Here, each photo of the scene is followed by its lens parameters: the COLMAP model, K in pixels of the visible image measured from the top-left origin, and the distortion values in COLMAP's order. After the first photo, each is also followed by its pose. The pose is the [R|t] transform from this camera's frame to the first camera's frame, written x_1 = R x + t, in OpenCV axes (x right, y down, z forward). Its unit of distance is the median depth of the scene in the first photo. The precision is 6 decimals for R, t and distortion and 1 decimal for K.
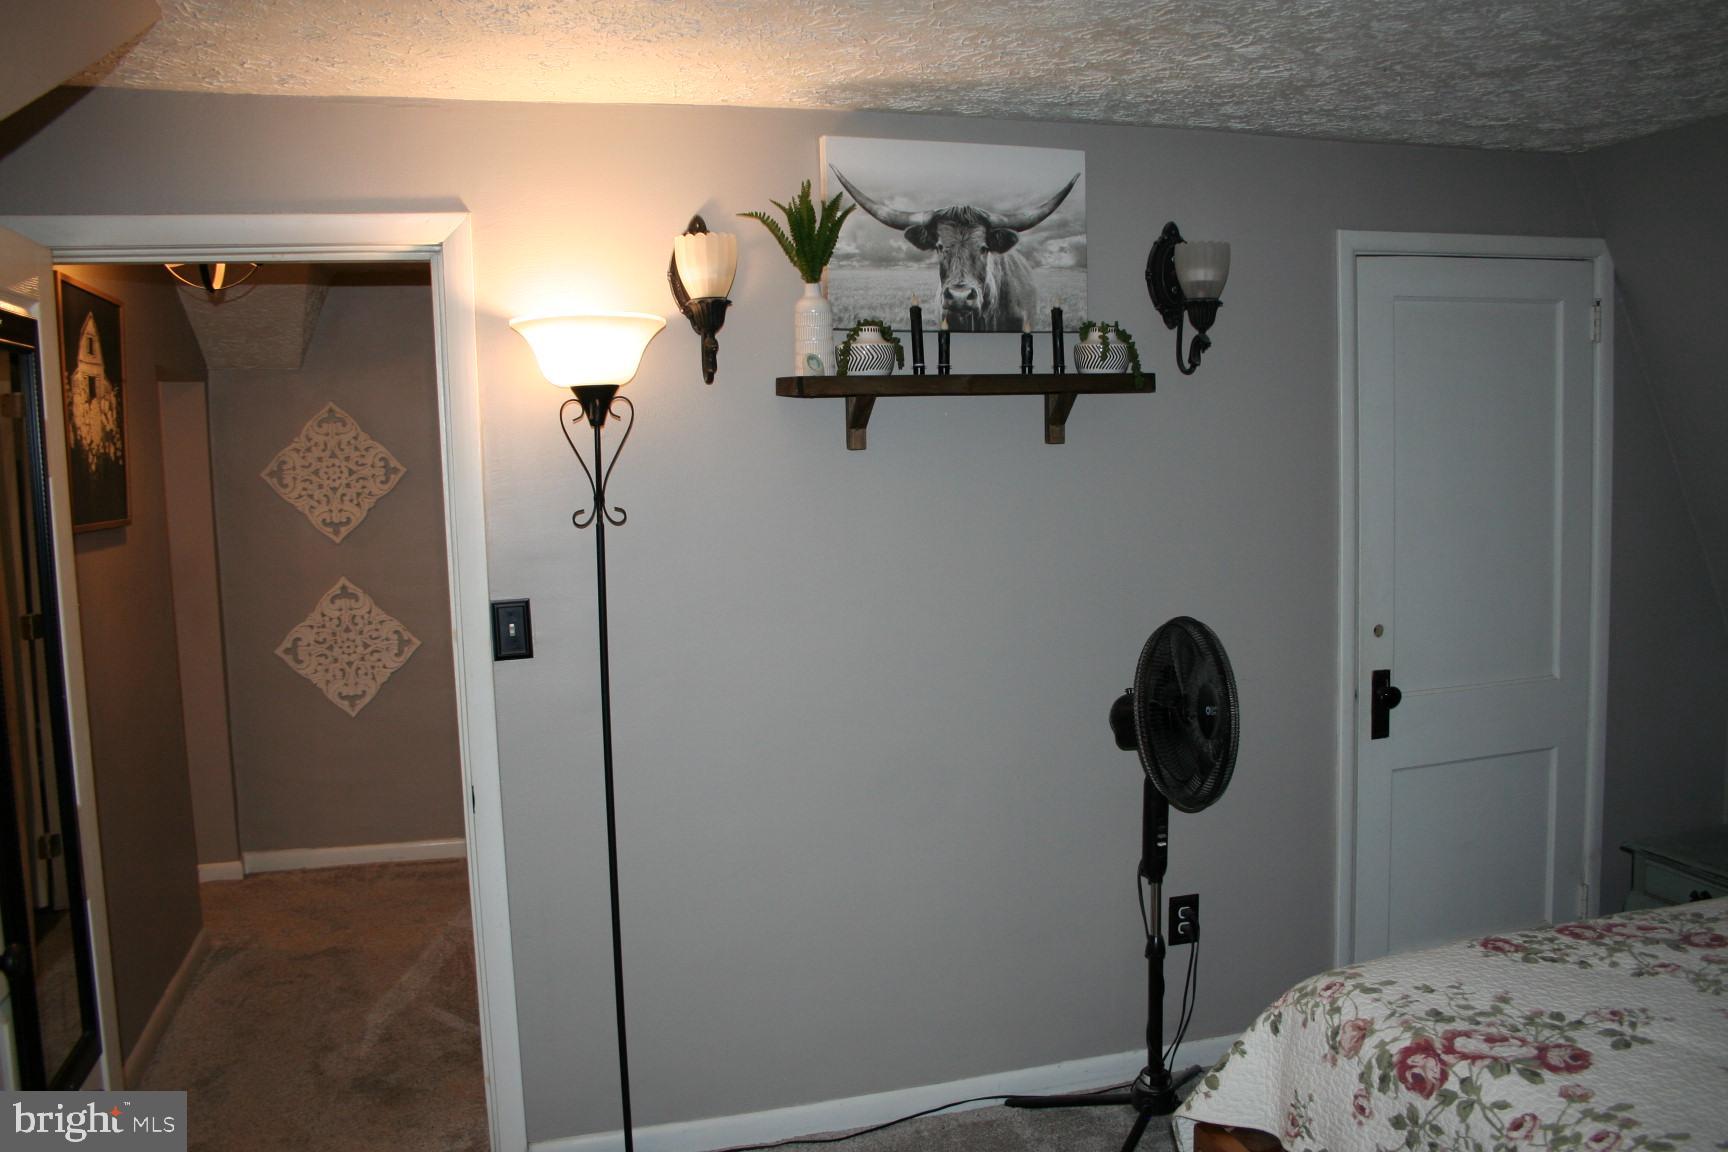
lens RADIAL K [[1412.9, 0, 885.5], [0, 1412.9, 564.9], [0, 0, 1]] dist [-0.160173, 0.134466]
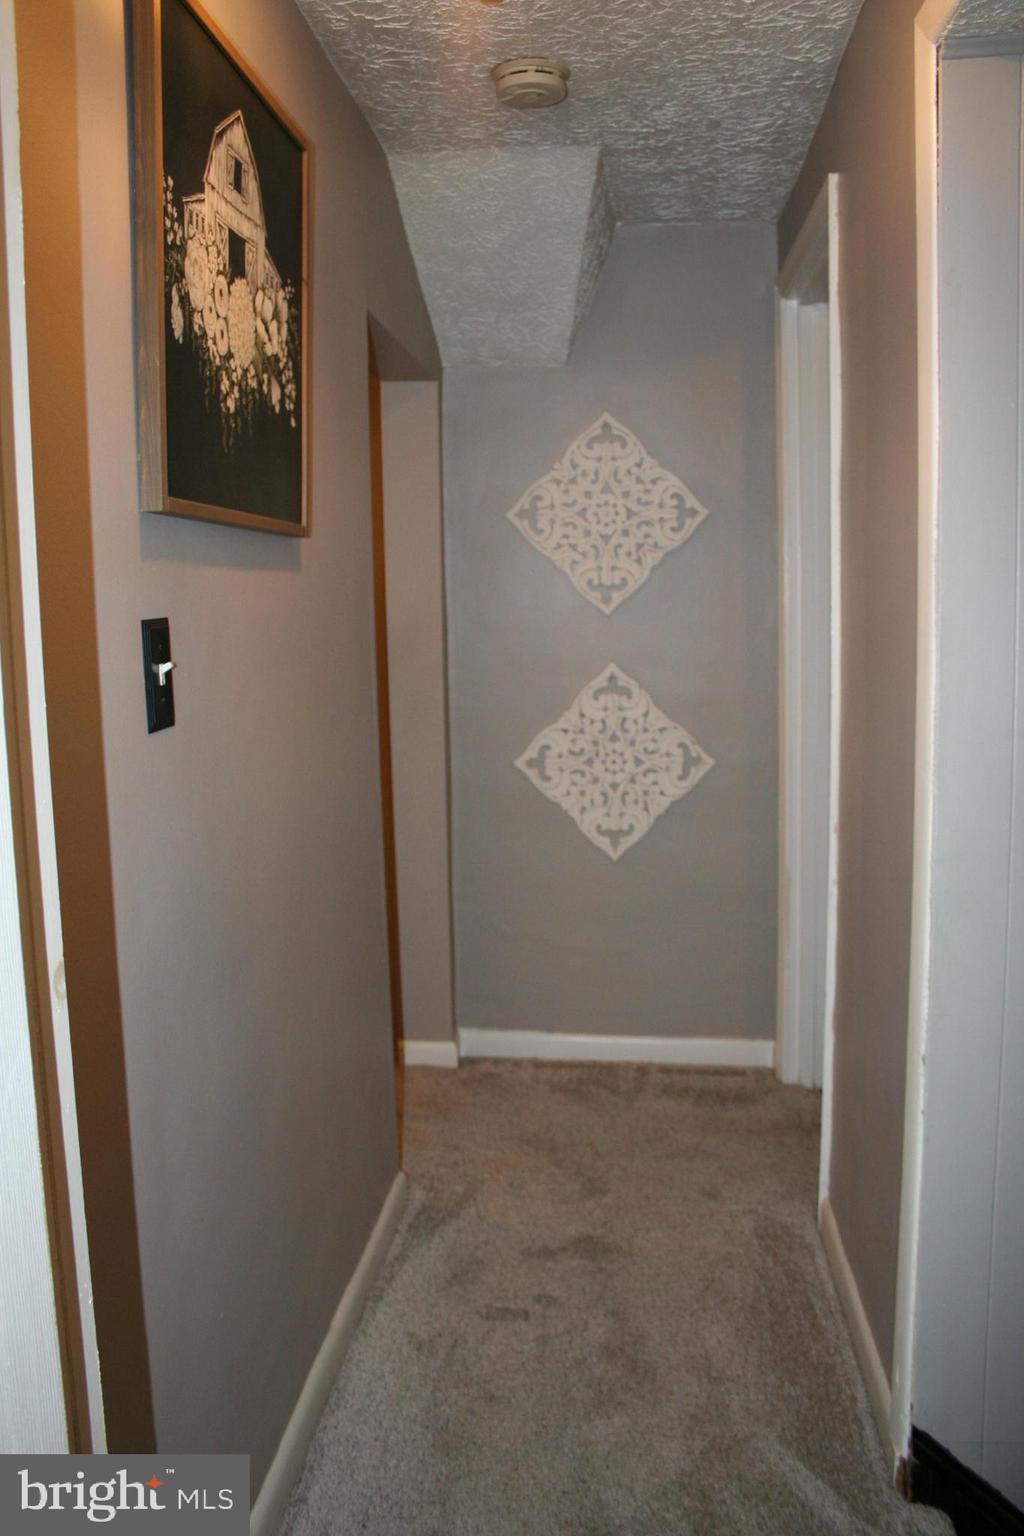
lens RADIAL K [[1255.9, 0, 517.2], [0, 1255.9, 741.3], [0, 0, 1]] dist [-0.160173, 0.134466]
pose [[0.922971, 0.059526, -0.380238, -0.192866], [-0.042661, 0.997702, 0.052635, 0.017055], [0.382497, -0.032359, 0.923390, 0.392063]]
